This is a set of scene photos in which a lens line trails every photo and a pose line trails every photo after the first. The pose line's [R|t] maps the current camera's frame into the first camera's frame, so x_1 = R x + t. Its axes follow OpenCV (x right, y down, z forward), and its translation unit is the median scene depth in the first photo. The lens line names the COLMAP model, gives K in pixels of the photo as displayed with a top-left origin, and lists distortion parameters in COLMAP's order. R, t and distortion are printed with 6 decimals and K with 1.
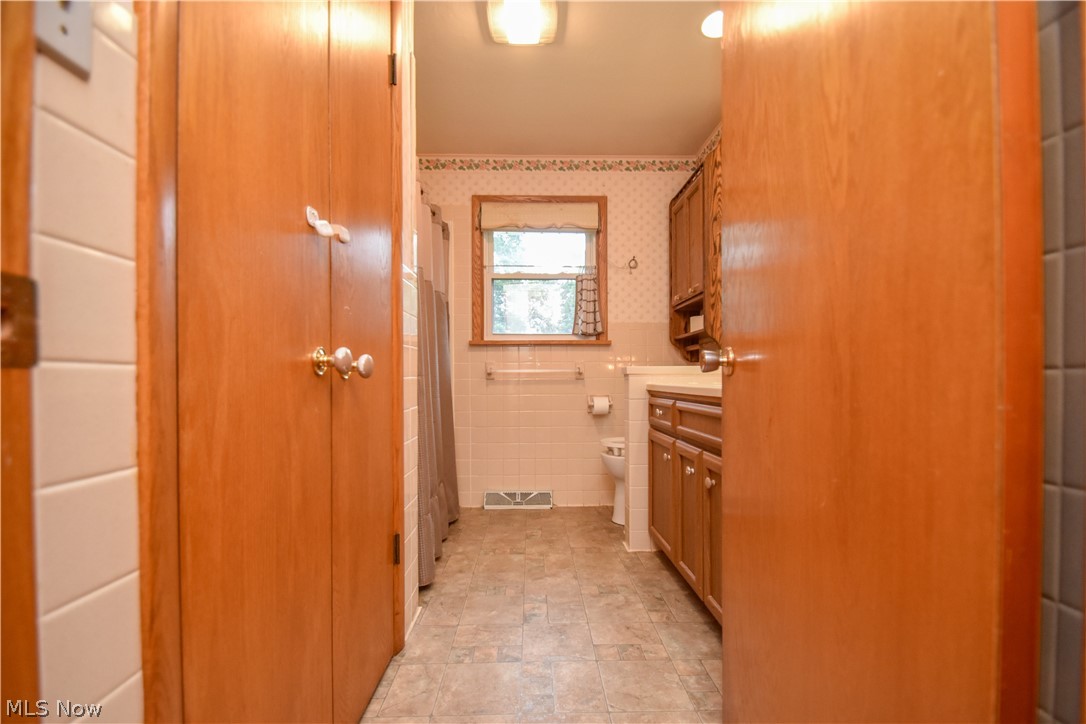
lens RADIAL K [[486.6, 0, 546.7], [0, 486.6, 381.1], [0, 0, 1]] dist [0.024095, -0.022387]
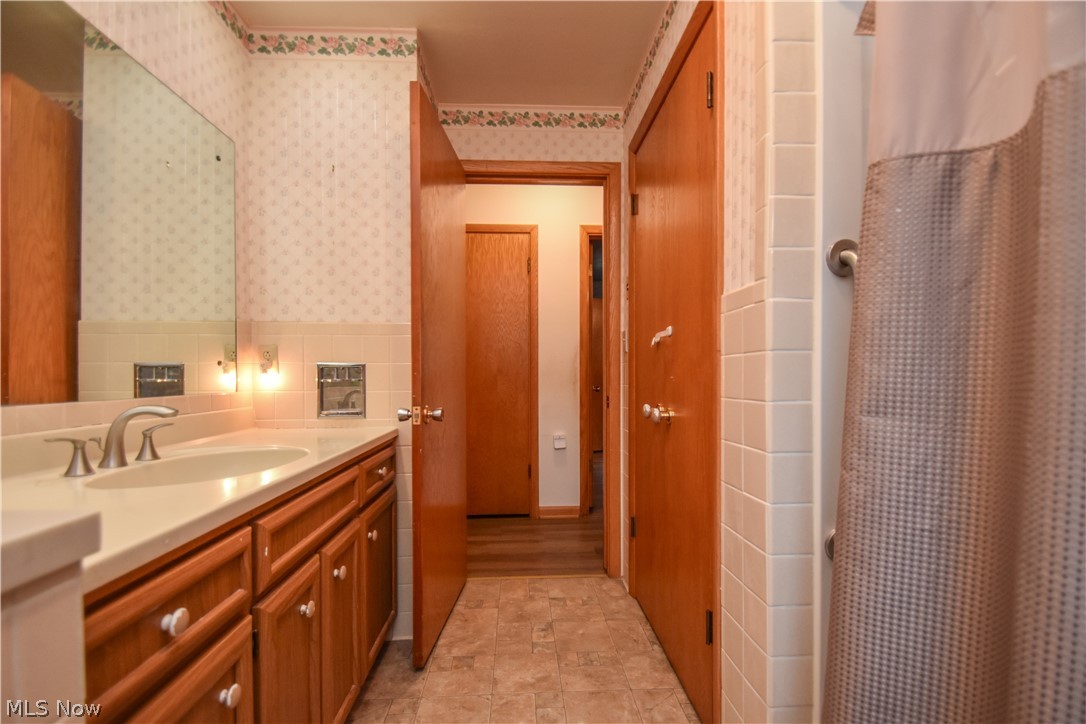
lens RADIAL K [[486.6, 0, 546.7], [0, 486.6, 381.1], [0, 0, 1]] dist [0.024095, -0.022387]
pose [[-0.999554, 0.010053, -0.028118, -0.007117], [0.009628, 0.999838, 0.015215, -0.101659], [0.028266, 0.014937, -0.999489, 2.045014]]
